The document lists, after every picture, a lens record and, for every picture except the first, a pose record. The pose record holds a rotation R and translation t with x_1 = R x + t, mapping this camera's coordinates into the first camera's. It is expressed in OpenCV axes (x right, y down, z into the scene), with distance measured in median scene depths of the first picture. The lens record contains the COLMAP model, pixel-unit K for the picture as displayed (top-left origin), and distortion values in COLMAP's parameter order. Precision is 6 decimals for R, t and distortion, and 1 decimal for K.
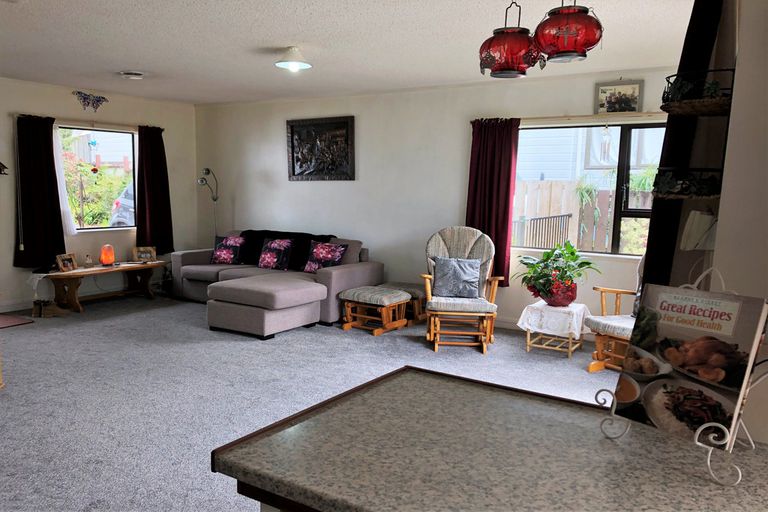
lens RADIAL K [[631.2, 0, 360.1], [0, 631.2, 274.2], [0, 0, 1]] dist [0.029436, -0.014090]
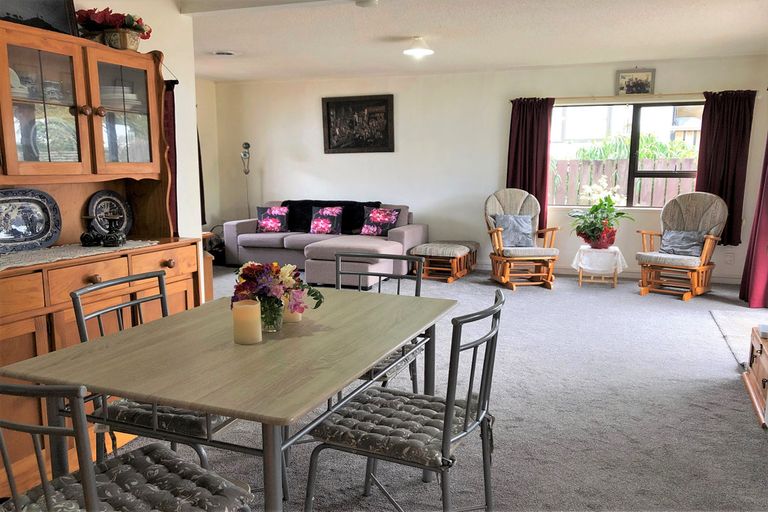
lens RADIAL K [[631.2, 0, 387.3], [0, 631.2, 268.5], [0, 0, 1]] dist [0.029436, -0.014090]
pose [[0.972621, -0.052365, 0.226420, -0.346419], [0.046803, 0.998457, 0.029868, 0.028731], [-0.227635, -0.018453, 0.973572, -0.115798]]
